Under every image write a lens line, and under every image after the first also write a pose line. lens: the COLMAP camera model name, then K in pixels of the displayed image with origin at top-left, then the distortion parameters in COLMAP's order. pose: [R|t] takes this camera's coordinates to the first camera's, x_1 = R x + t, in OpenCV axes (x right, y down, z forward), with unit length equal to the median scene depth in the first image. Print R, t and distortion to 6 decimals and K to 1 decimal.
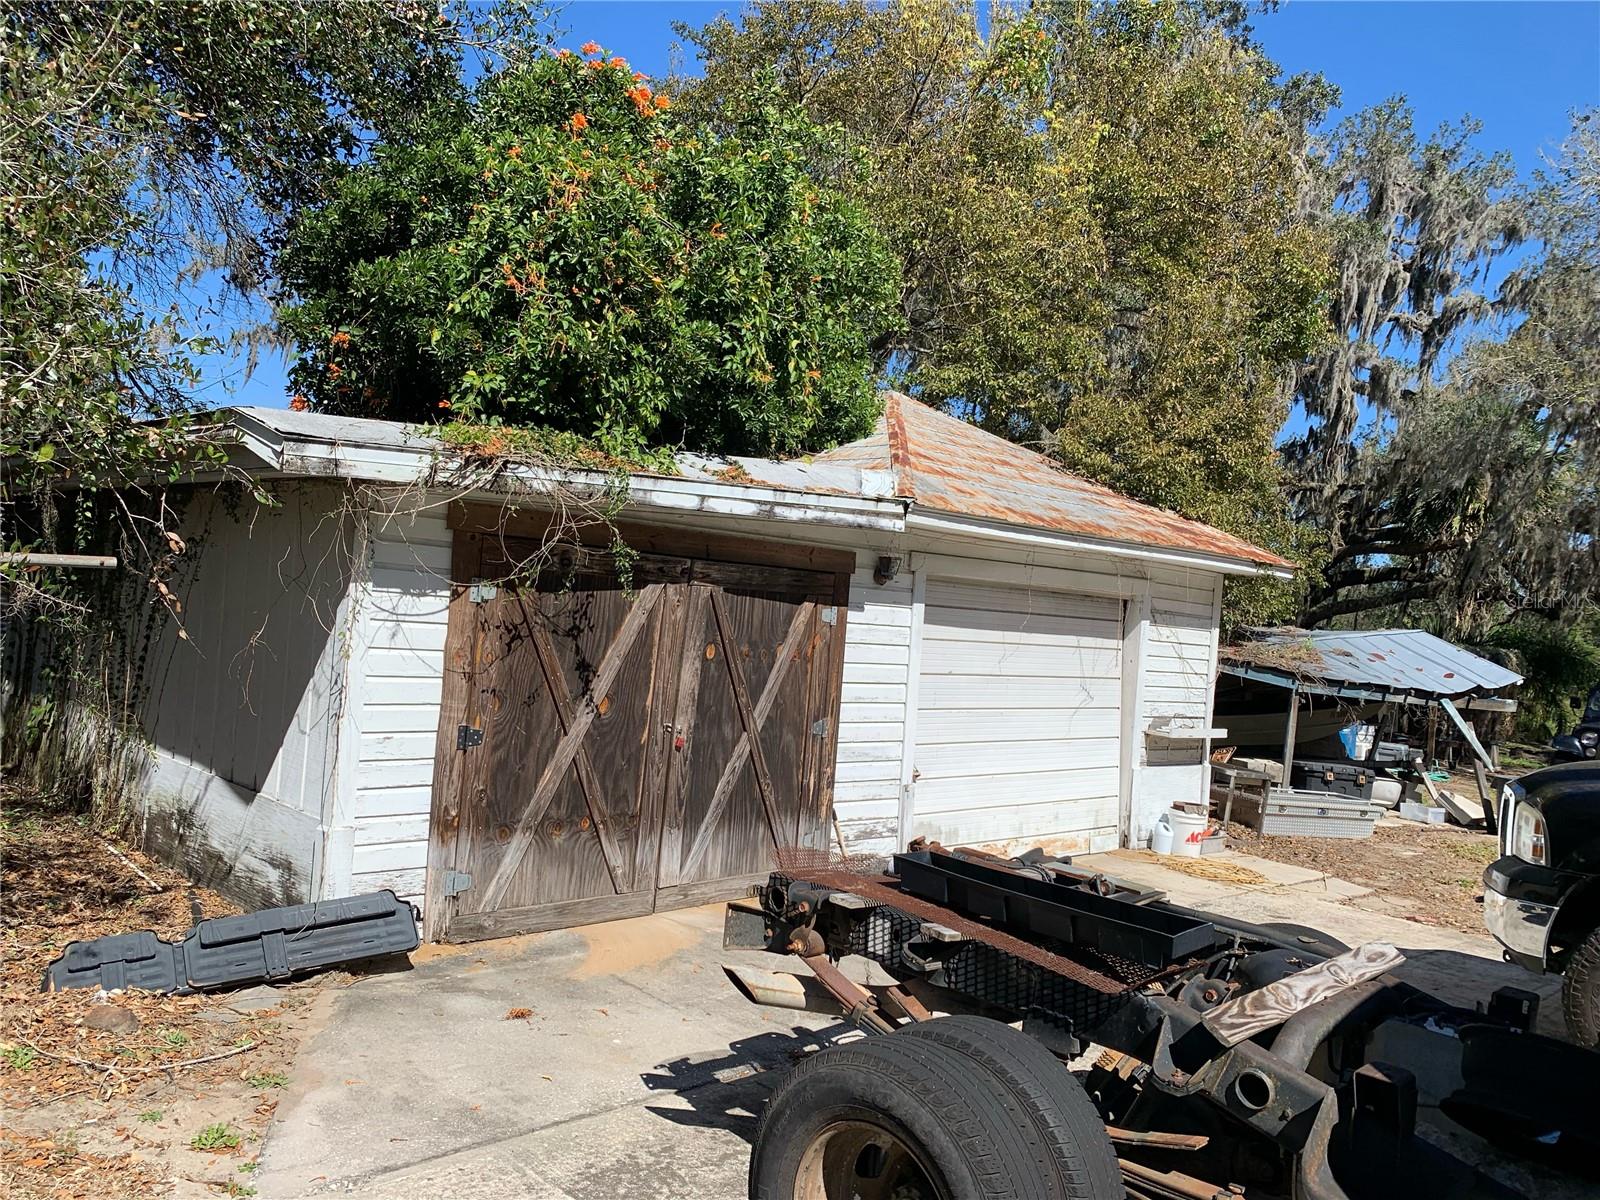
lens RADIAL K [[1199.5, 0, 800.3], [0, 1199.5, 599.2], [0, 0, 1]] dist [0.020293, -0.043452]
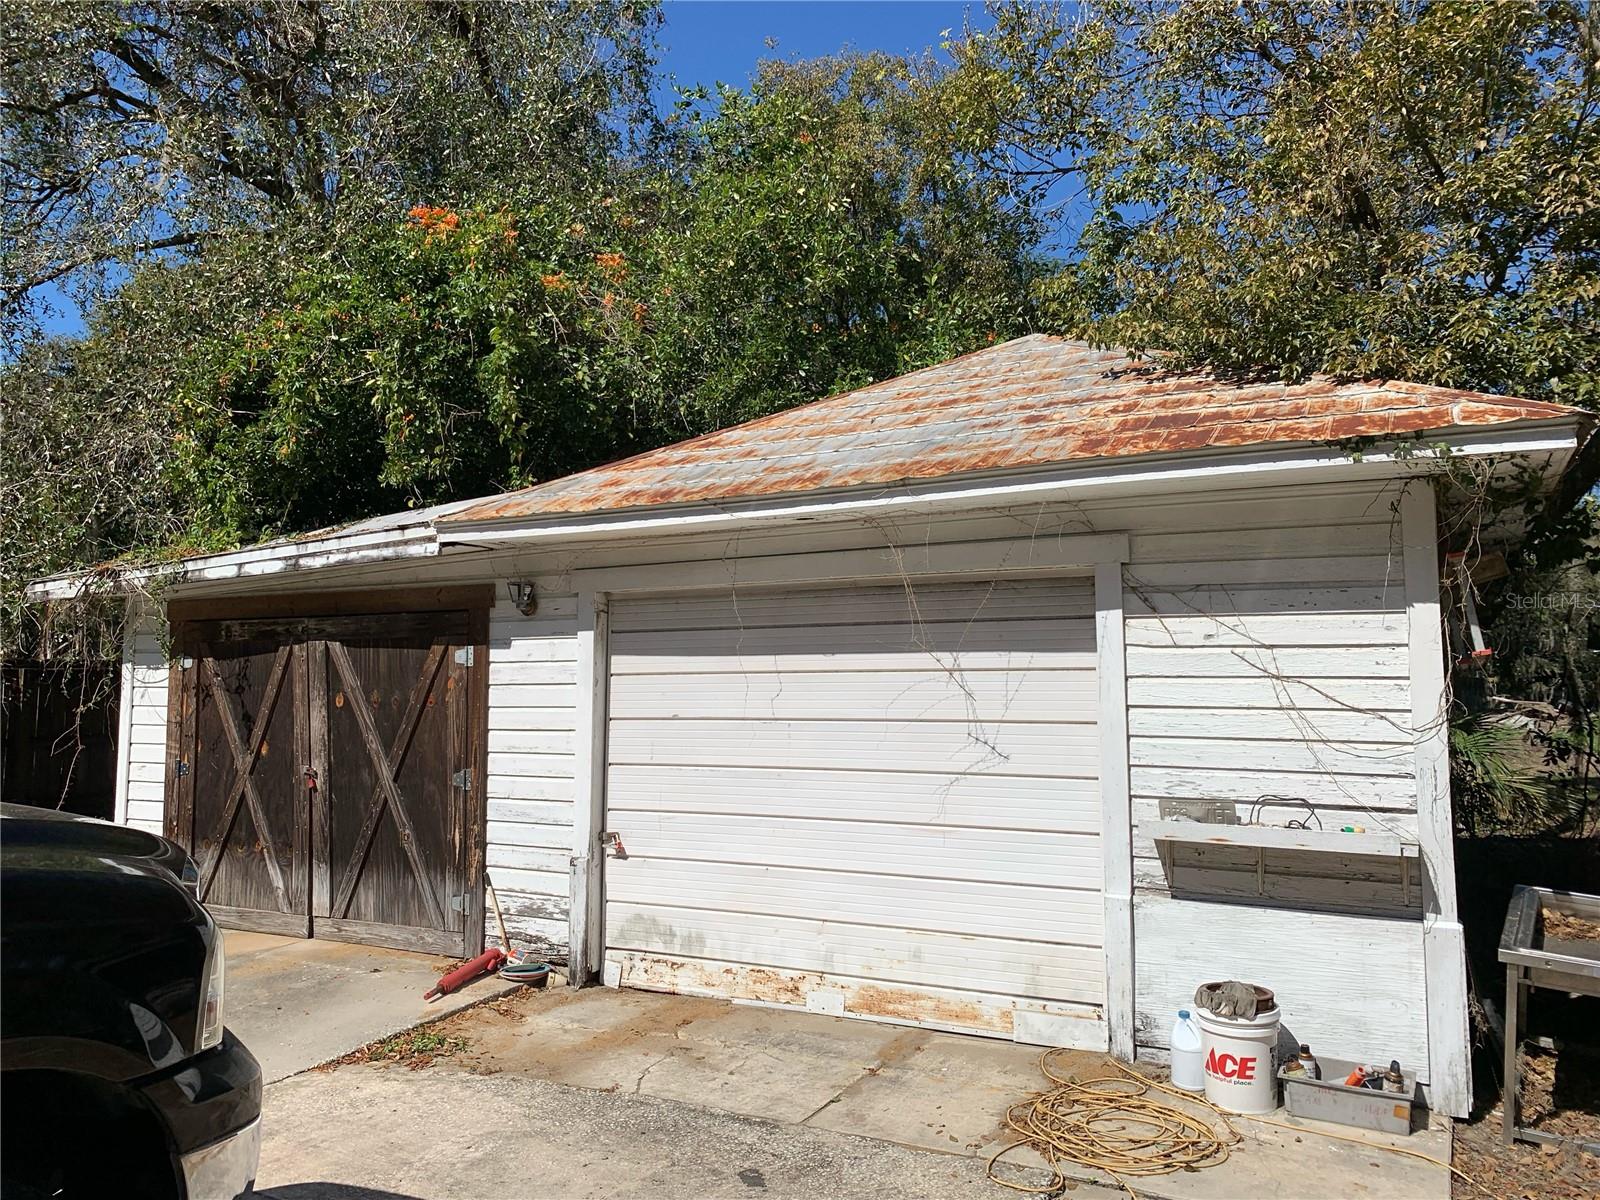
lens RADIAL K [[1199.5, 0, 803.8], [0, 1199.5, 598.6], [0, 0, 1]] dist [0.020293, -0.043452]
pose [[0.324189, -0.135512, -0.936236, 0.982388], [0.042254, 0.990773, -0.128775, 0.099716], [0.945048, 0.002187, 0.326924, 0.947409]]
